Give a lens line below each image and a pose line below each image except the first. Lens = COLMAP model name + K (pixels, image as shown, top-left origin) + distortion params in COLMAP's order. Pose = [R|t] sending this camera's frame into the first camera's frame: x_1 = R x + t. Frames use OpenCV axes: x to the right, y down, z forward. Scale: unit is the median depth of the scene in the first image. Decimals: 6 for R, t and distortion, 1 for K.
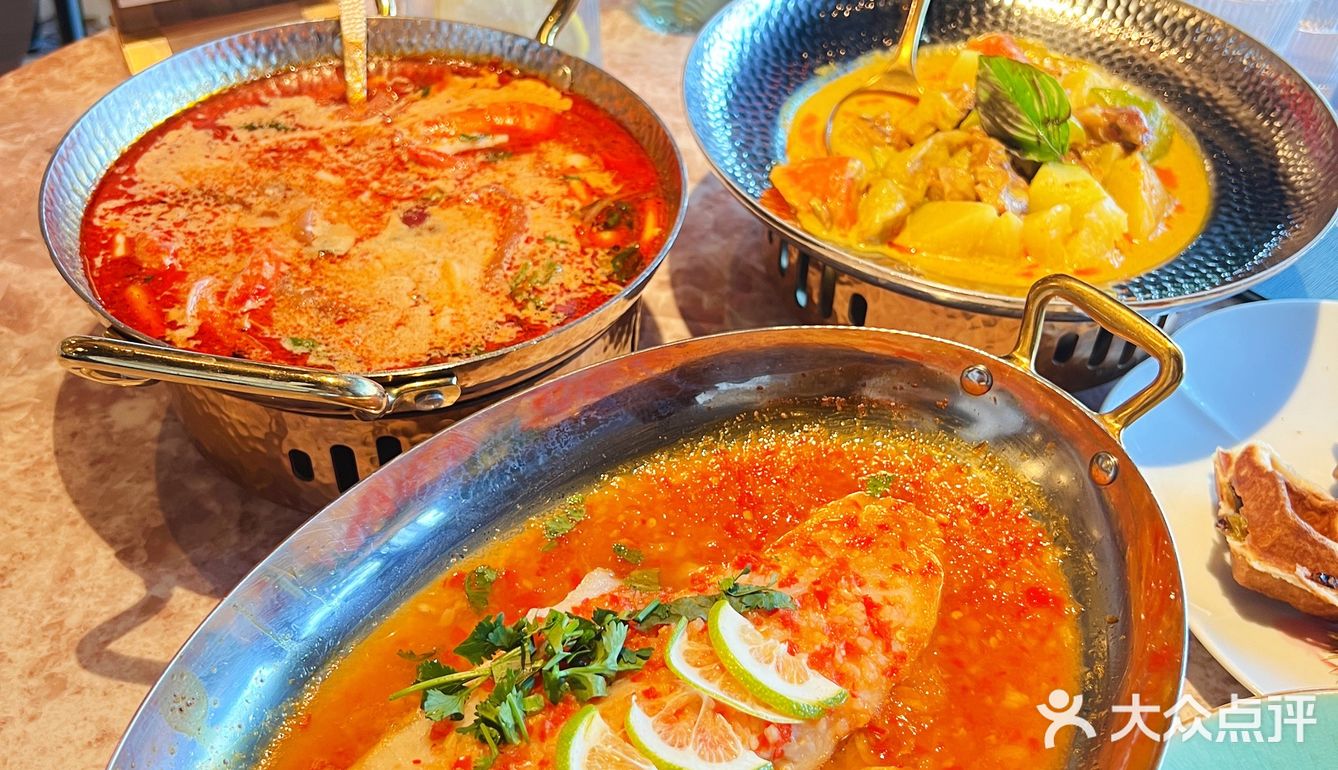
lens RADIAL K [[1502.1, 0, 671.6], [0, 1502.1, 360.7], [0, 0, 1]] dist [0.242909, -0.763939]
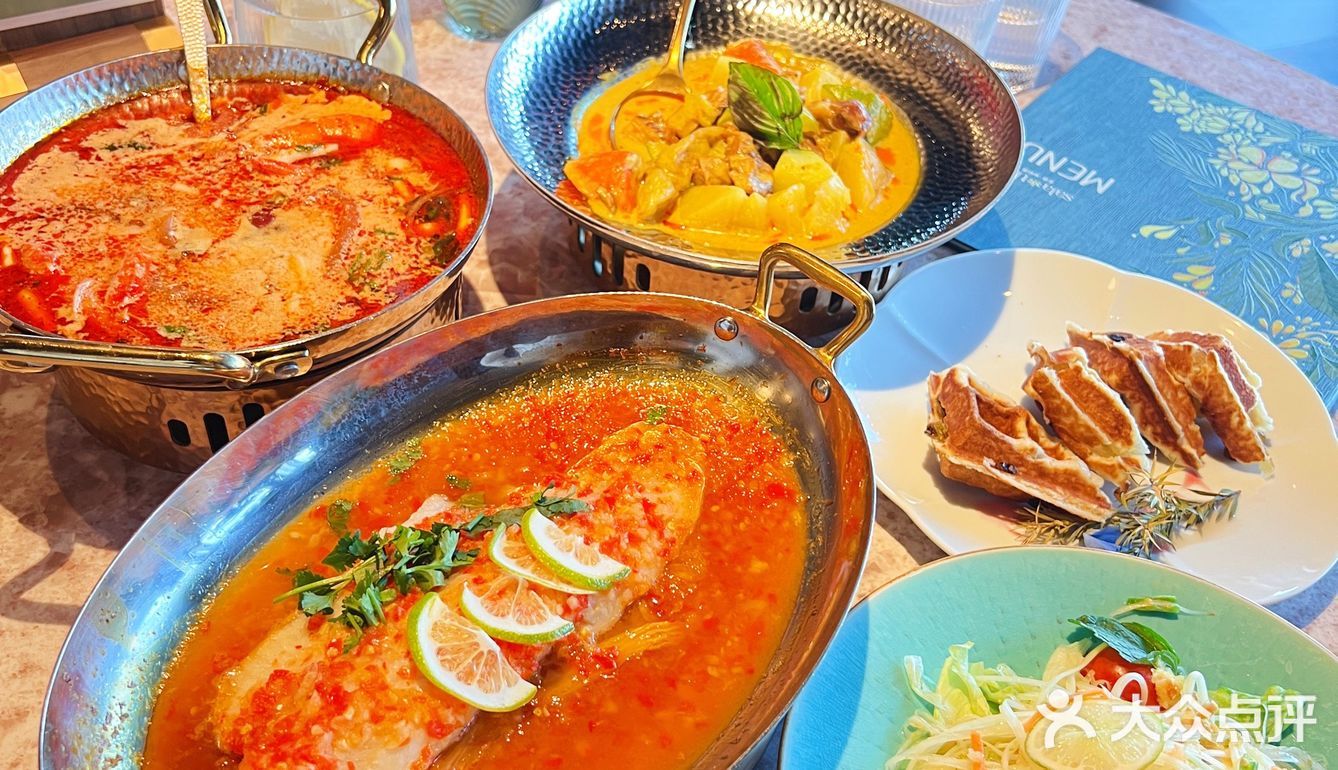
lens RADIAL K [[1502.1, 0, 671.6], [0, 1502.1, 360.7], [0, 0, 1]] dist [0.242909, -0.763939]
pose [[0.993153, -0.059897, 0.100294, 0.022503], [0.057748, 0.998038, 0.024190, 0.005683], [-0.101546, -0.018233, 0.994664, -0.221704]]
